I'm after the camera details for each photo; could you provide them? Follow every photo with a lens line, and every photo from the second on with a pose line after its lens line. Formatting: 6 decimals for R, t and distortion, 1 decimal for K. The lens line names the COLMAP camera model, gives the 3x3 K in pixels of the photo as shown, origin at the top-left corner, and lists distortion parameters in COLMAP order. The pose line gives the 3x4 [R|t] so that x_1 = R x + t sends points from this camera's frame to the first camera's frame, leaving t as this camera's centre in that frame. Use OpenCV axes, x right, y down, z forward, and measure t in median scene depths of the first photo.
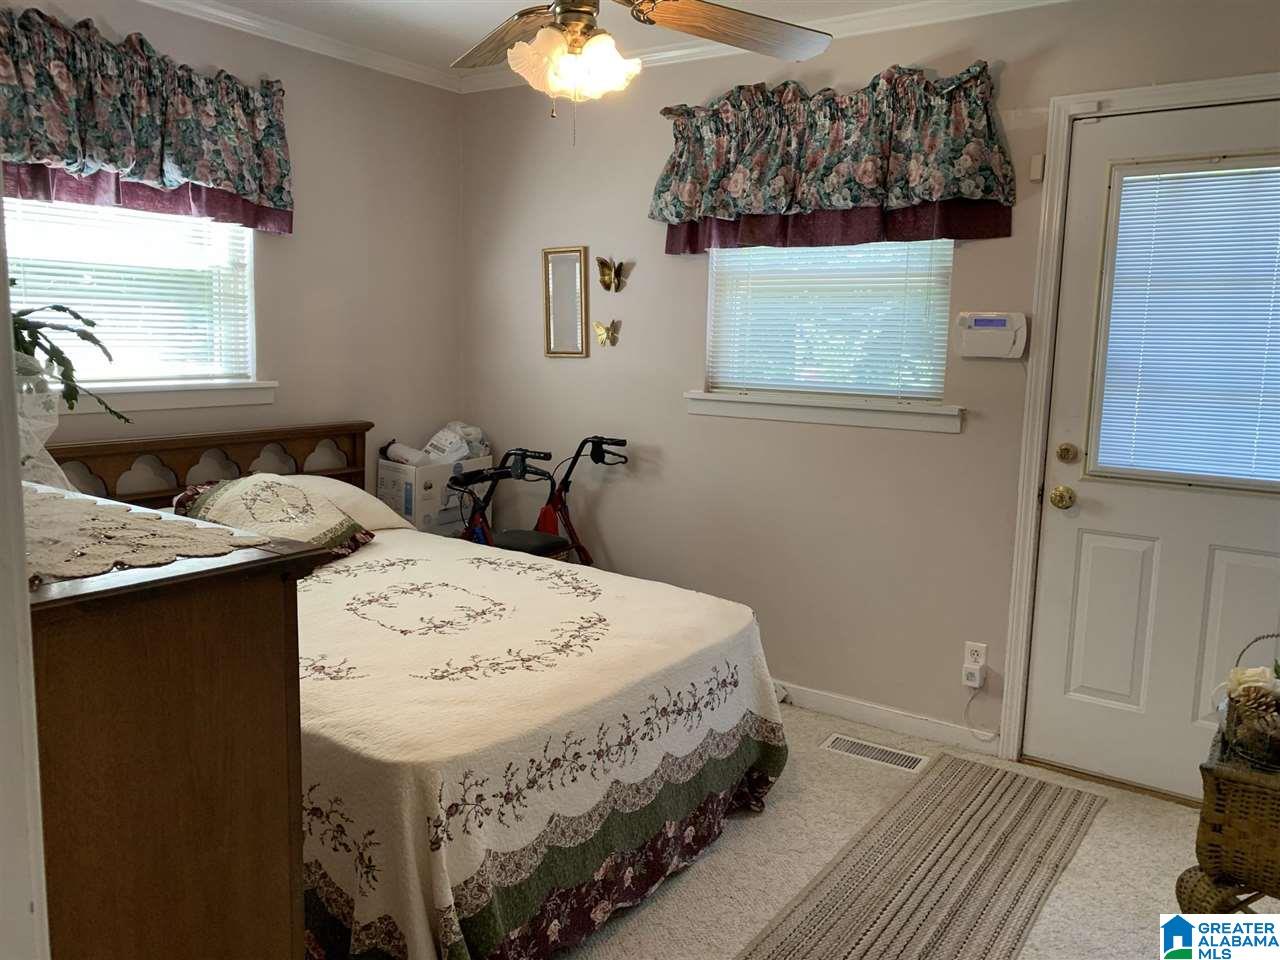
lens RADIAL K [[979.5, 0, 643.3], [0, 979.5, 477.7], [0, 0, 1]] dist [-0.001573, -0.004715]
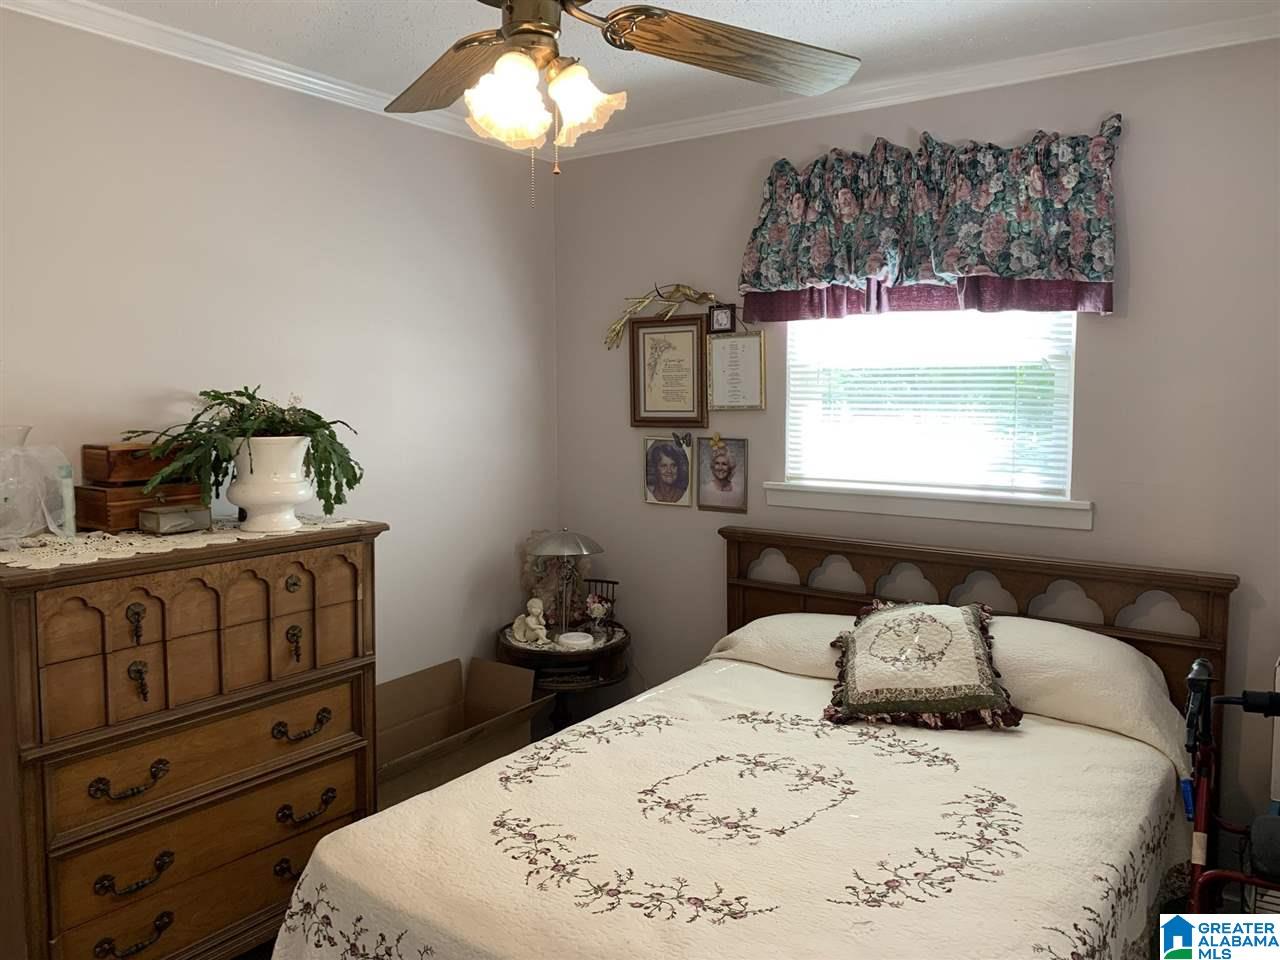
lens RADIAL K [[979.5, 0, 642.2], [0, 979.5, 482.3], [0, 0, 1]] dist [-0.001573, -0.004715]
pose [[-0.019258, 0.067558, -0.997529, 0.511138], [-0.152225, 0.985885, 0.069708, -0.144867], [0.988158, 0.153191, -0.008702, 0.831282]]
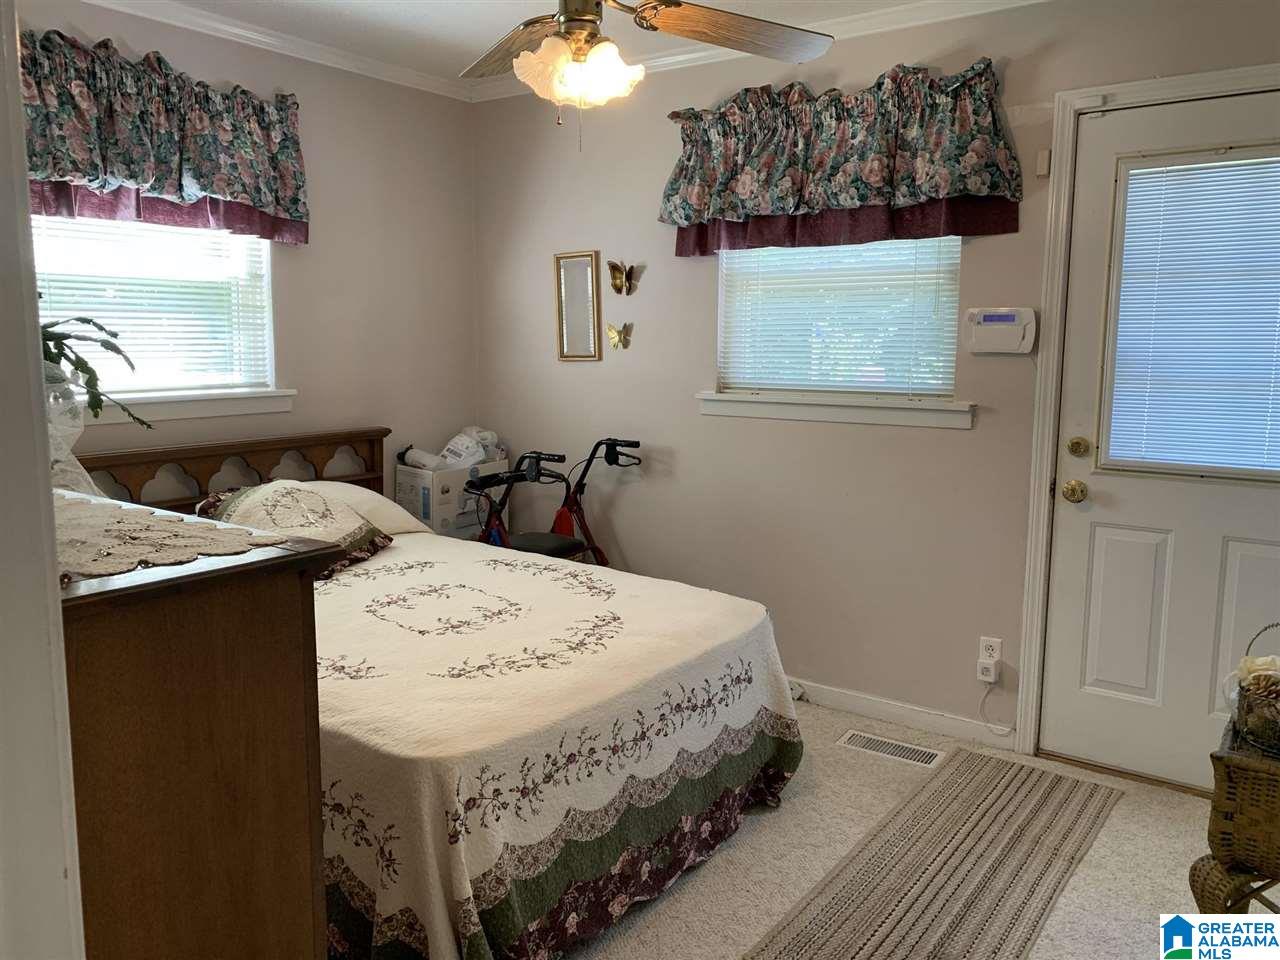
lens RADIAL K [[979.5, 0, 640.2], [0, 979.5, 478.5], [0, 0, 1]] dist [-0.001573, -0.004715]
pose [[0.999623, -0.015529, -0.022634, 0.007081], [0.015470, 0.999876, -0.002790, 0.003327], [0.022675, 0.002438, 0.999740, -0.012041]]
